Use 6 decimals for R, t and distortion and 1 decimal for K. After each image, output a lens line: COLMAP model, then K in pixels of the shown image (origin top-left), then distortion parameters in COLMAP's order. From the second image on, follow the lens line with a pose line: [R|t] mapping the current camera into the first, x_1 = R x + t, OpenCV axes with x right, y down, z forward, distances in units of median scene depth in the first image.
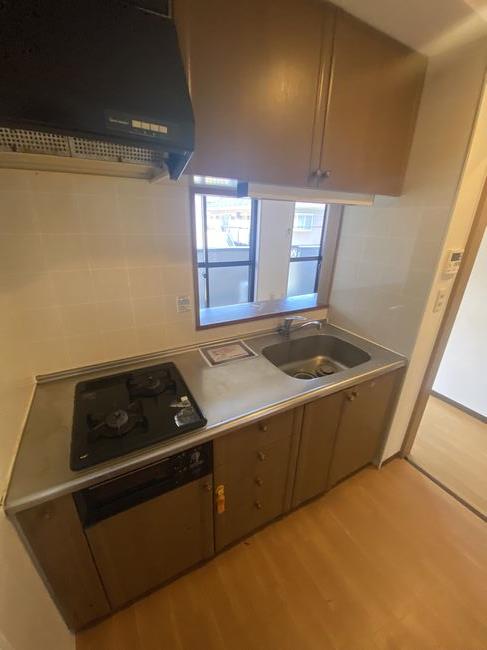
lens RADIAL K [[264.9, 0, 243.5], [0, 264.9, 325.0], [0, 0, 1]] dist [0.013946, -0.013266]
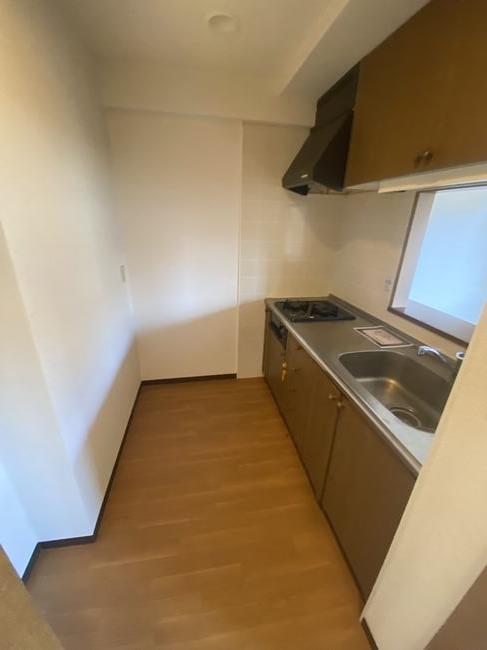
lens RADIAL K [[264.9, 0, 243.5], [0, 264.9, 325.0], [0, 0, 1]] dist [0.013946, -0.013266]
pose [[-0.298551, 0.341303, -0.891280, 1.153836], [-0.381143, 0.813531, 0.439201, -0.212526], [0.874984, 0.470829, -0.112796, 0.659745]]
